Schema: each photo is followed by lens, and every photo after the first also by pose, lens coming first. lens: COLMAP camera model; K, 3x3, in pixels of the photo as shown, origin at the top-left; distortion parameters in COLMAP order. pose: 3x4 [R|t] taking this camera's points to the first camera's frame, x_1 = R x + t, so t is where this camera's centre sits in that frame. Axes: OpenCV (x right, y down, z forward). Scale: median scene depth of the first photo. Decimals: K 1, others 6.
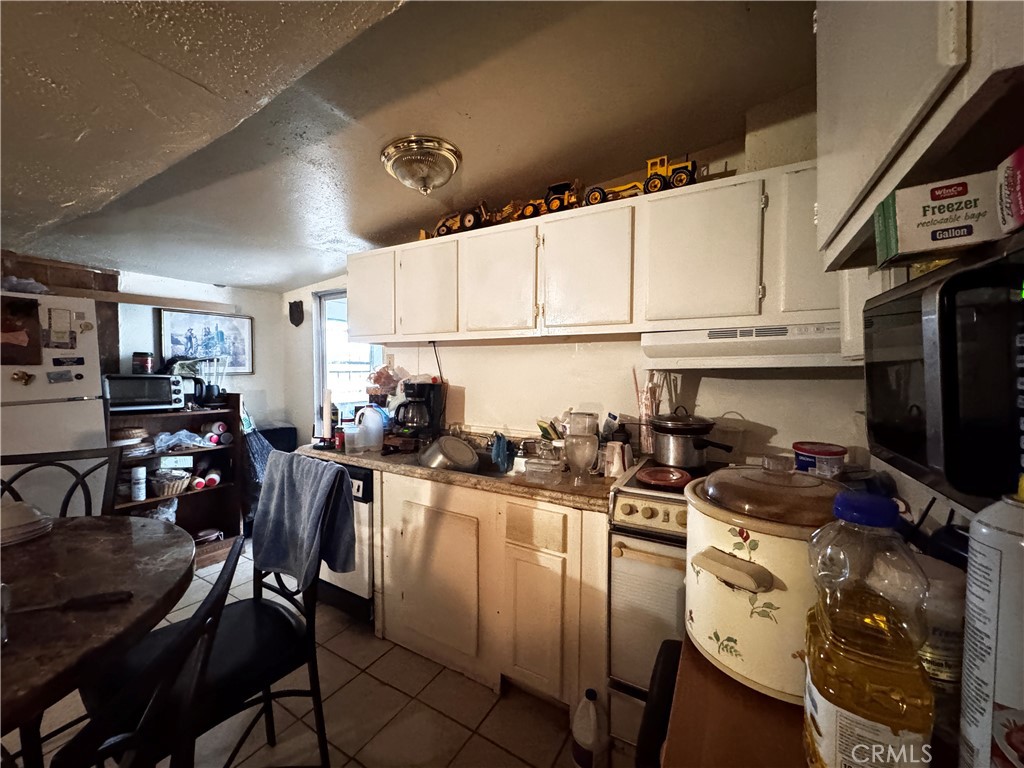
lens RADIAL K [[403.9, 0, 512.4], [0, 403.9, 384.4], [0, 0, 1]] dist [-0.004065, 0.000281]
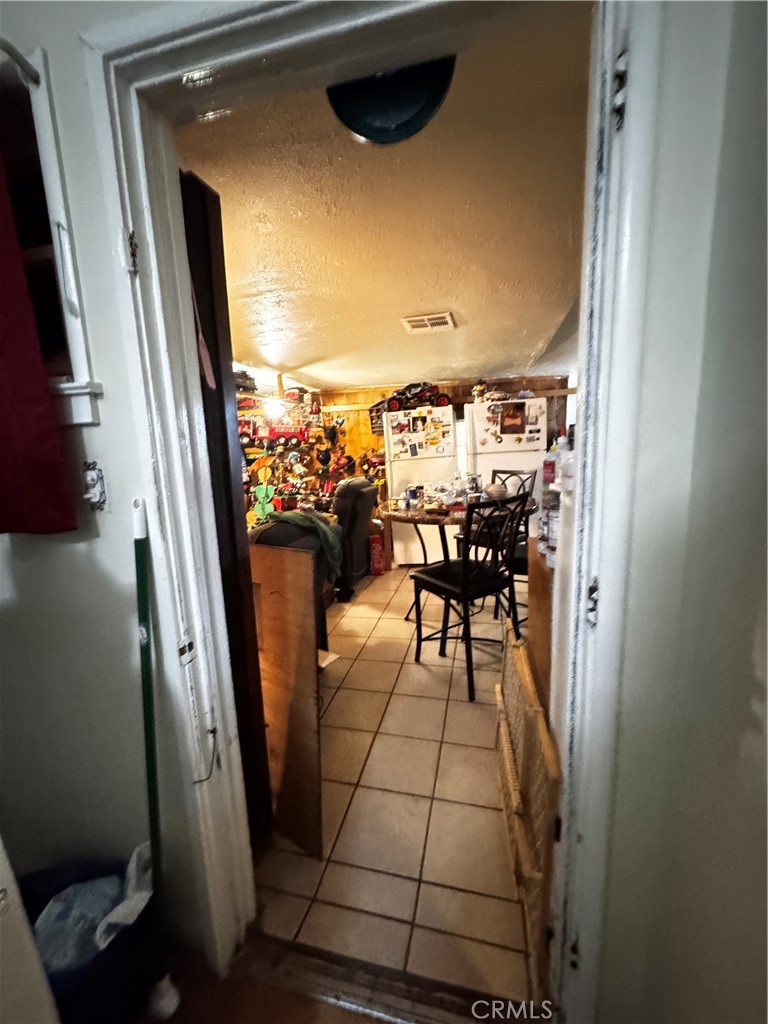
lens RADIAL K [[403.9, 0, 387.0], [0, 403.9, 512.3], [0, 0, 1]] dist [-0.004065, 0.000281]
pose [[0.269866, 0.150432, -0.951074, 0.707792], [-0.005749, 0.987955, 0.154635, 0.037041], [0.962881, -0.036263, 0.267480, -0.282044]]
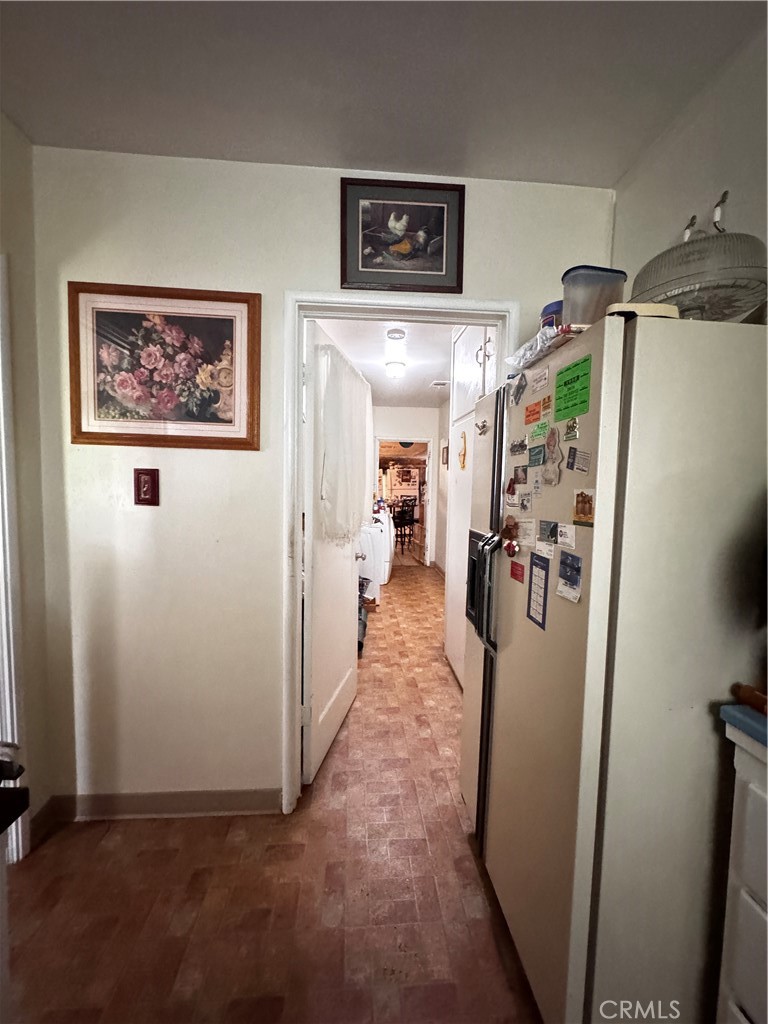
lens RADIAL K [[403.9, 0, 383.5], [0, 403.9, 514.1], [0, 0, 1]] dist [-0.004065, 0.000281]
pose [[0.548507, 0.062452, -0.833810, 3.054008], [-0.055107, 0.997739, 0.038479, 0.181577], [0.834328, 0.024843, 0.550709, -2.191455]]
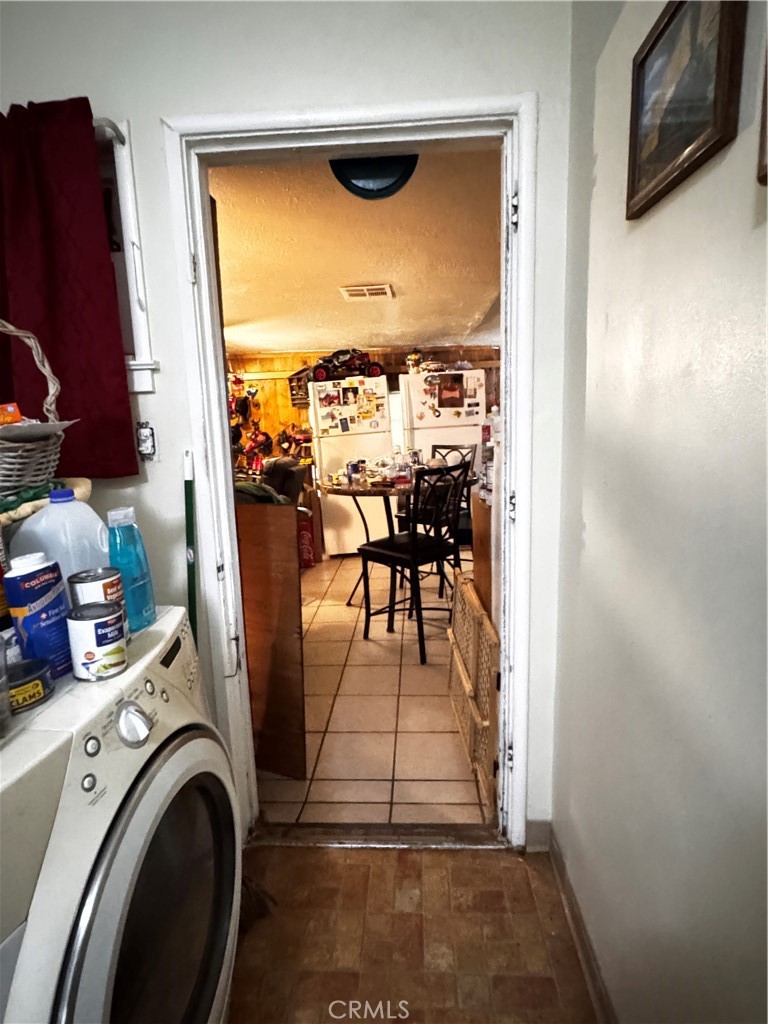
lens RADIAL K [[523.2, 0, 386.1], [0, 523.2, 507.4], [0, 0, 1]] dist [-0.006128, 0.000868]
pose [[0.440989, 0.135411, -0.887239, 1.006548], [-0.005976, 0.988974, 0.147968, 0.061023], [0.897493, -0.059950, 0.436936, -0.498539]]
